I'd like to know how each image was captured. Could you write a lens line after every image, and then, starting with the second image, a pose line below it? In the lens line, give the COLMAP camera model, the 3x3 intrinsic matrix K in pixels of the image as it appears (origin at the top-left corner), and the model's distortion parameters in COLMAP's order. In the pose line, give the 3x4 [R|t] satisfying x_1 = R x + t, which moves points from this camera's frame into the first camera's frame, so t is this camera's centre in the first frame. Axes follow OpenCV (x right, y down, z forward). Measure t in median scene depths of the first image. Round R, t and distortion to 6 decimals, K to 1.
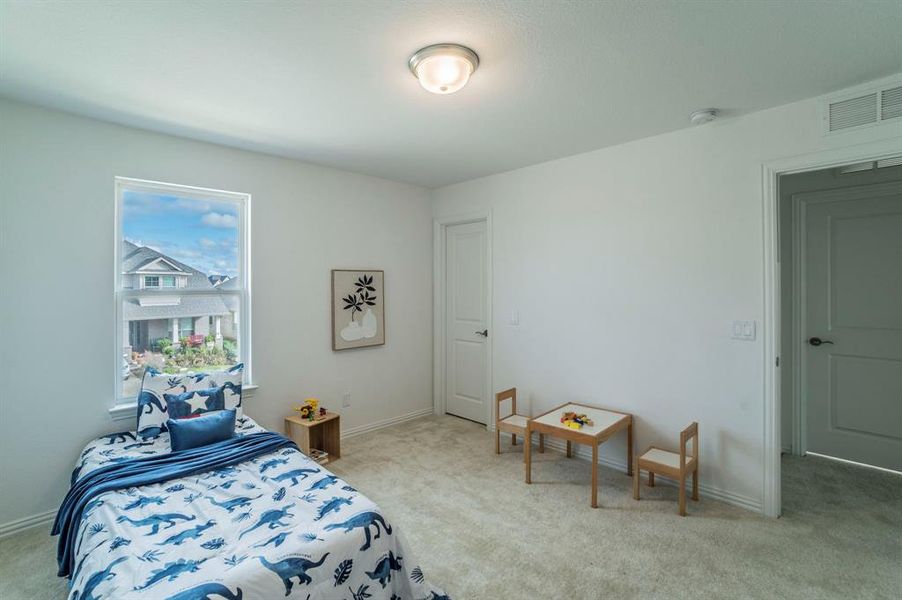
lens RADIAL K [[399.9, 0, 440.6], [0, 399.9, 298.4], [0, 0, 1]] dist [-0.001768, 0.000206]
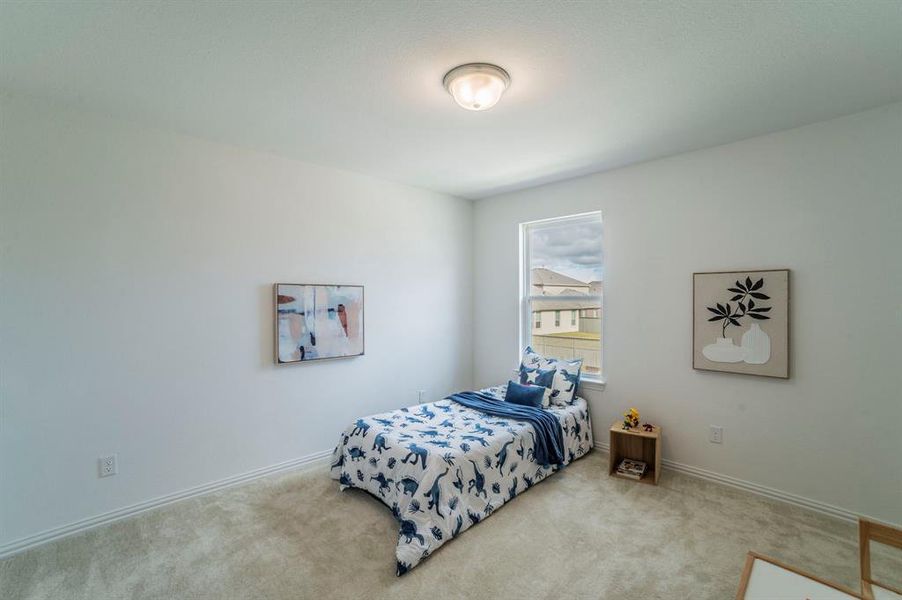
lens RADIAL K [[399.9, 0, 440.6], [0, 399.9, 298.4], [0, 0, 1]] dist [-0.001768, 0.000206]
pose [[0.010762, 0.010495, -0.999887, 0.558068], [-0.012327, 0.999870, 0.010362, -0.020996], [0.999866, 0.012214, 0.010890, 0.440730]]
